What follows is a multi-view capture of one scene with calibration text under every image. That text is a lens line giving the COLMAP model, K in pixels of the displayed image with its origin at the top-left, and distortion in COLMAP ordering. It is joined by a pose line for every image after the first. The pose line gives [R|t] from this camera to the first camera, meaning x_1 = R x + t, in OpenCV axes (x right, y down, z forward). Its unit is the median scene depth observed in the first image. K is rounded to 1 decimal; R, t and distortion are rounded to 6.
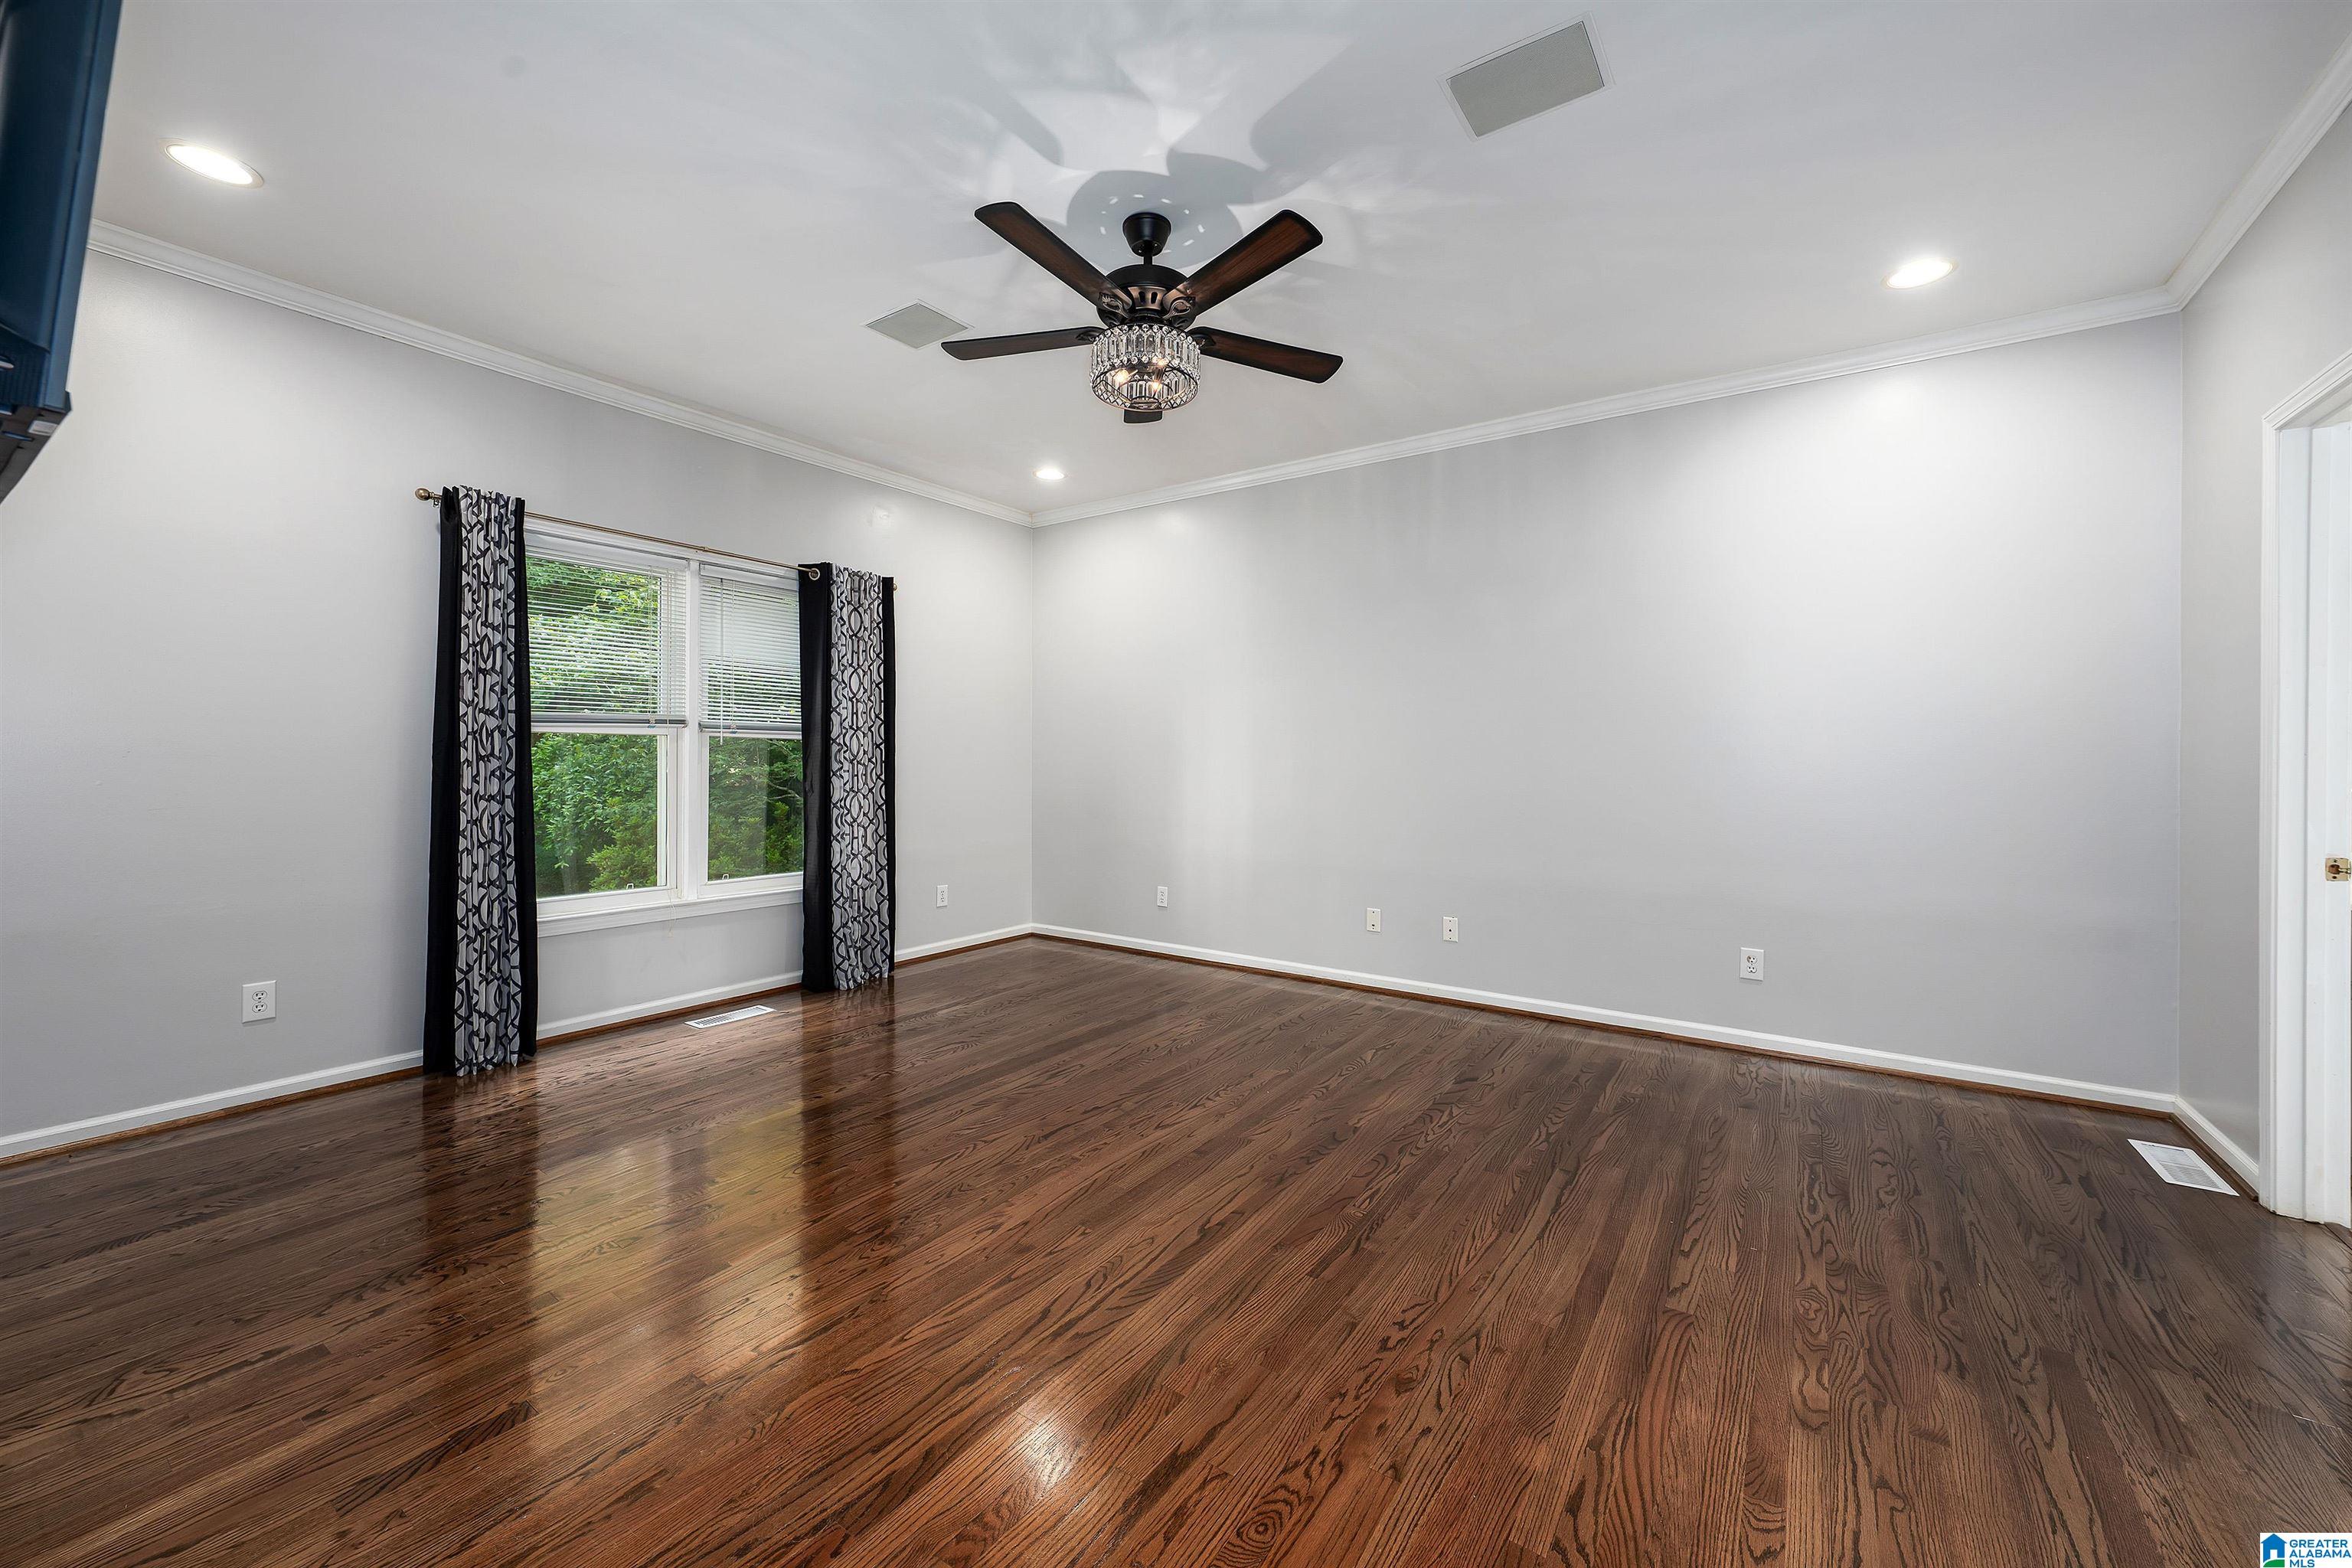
lens RADIAL K [[913.7, 0, 1185.5], [0, 913.7, 763.8], [0, 0, 1]] dist [0.000769, 0.000079]
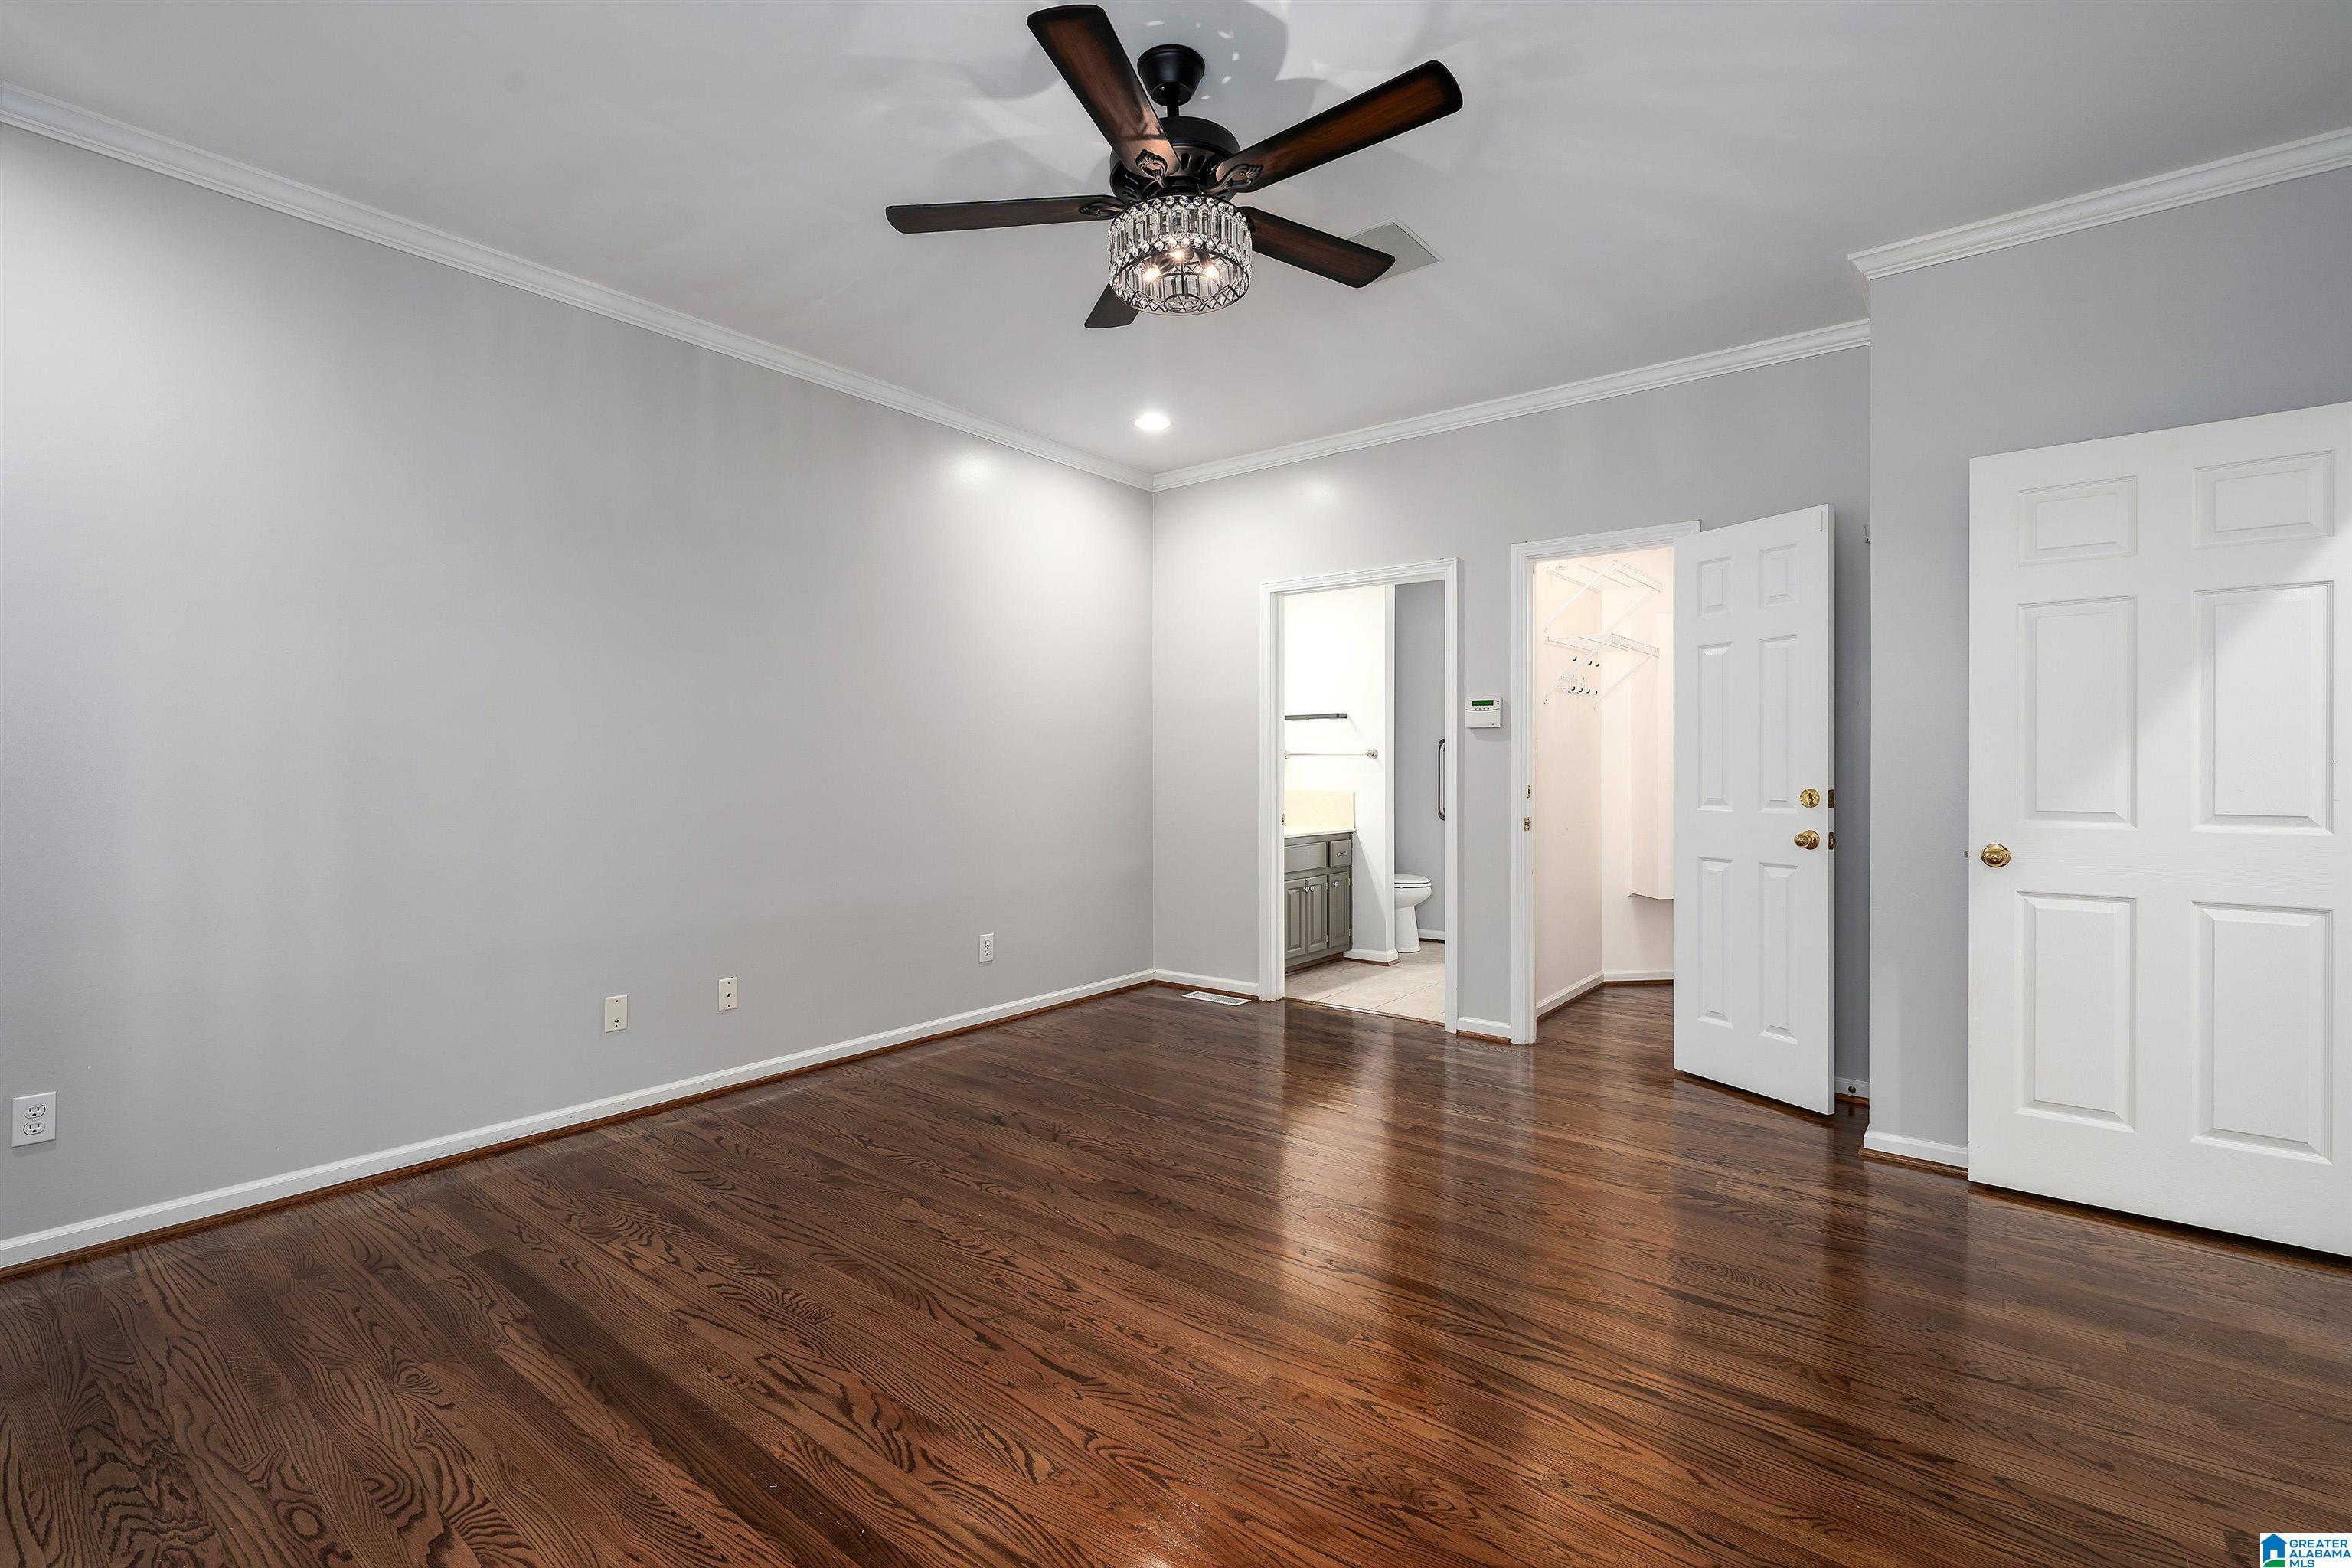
lens RADIAL K [[1059.5, 0, 1182.6], [0, 1059.5, 779.0], [0, 0, 1]] dist [0.001341, -0.000125]
pose [[0.056164, -0.020764, 0.998206, -0.740700], [0.007685, 0.999763, 0.020364, -0.014739], [-0.998392, 0.006527, 0.056310, 0.760386]]
